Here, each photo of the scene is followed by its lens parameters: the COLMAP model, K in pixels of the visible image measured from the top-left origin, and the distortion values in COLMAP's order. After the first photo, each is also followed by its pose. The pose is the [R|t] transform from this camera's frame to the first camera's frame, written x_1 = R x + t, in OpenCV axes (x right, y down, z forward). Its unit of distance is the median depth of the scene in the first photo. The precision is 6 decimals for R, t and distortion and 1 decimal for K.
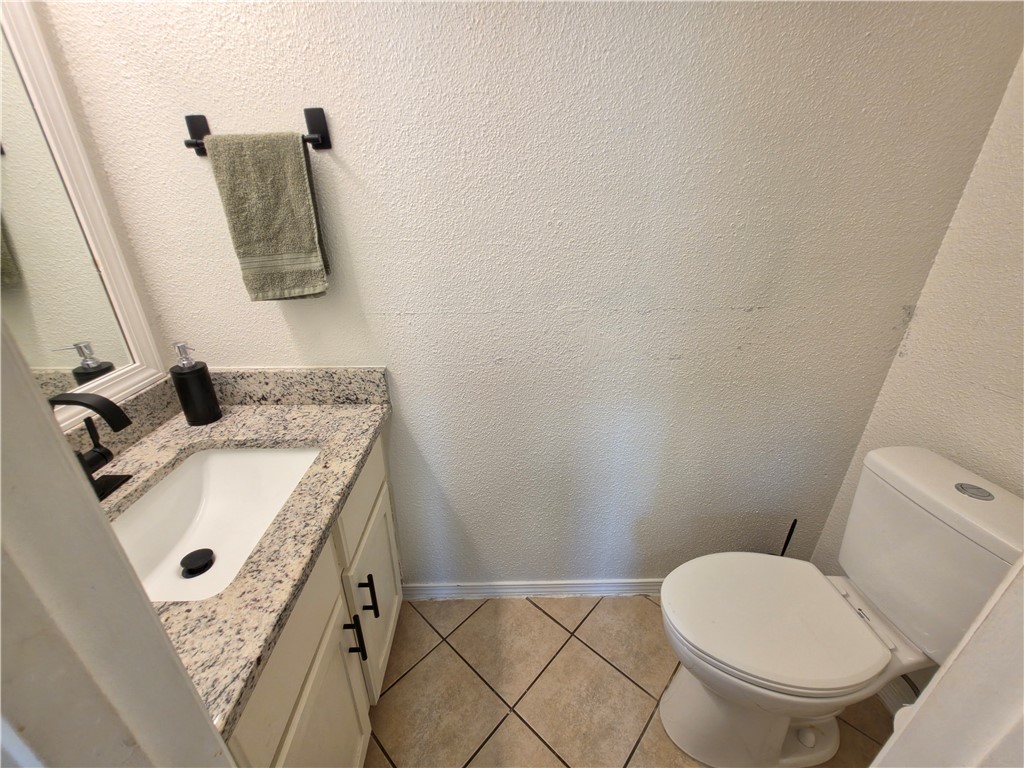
lens RADIAL K [[413.9, 0, 509.5], [0, 413.9, 386.7], [0, 0, 1]] dist [-0.003649, 0.000848]
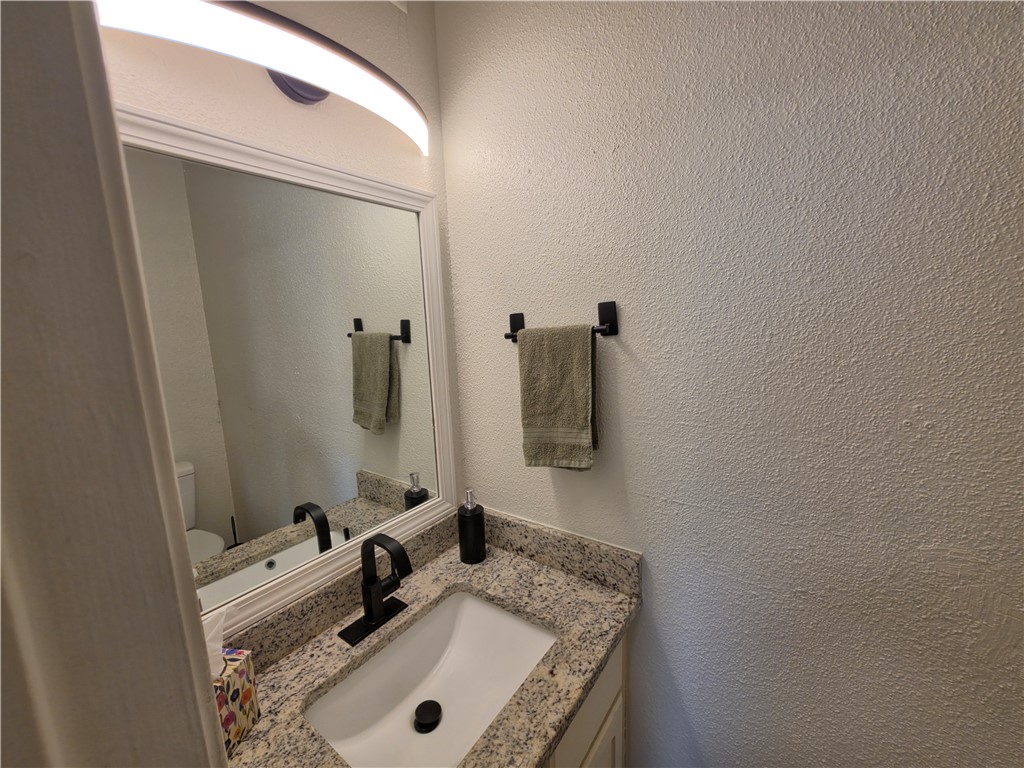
lens RADIAL K [[413.9, 0, 508.3], [0, 413.9, 382.2], [0, 0, 1]] dist [-0.003649, 0.000848]
pose [[0.784462, 0.056780, -0.617572, -0.003209], [-0.212531, 0.960114, -0.181692, -0.210794], [0.582623, 0.273784, 0.765240, 0.085293]]
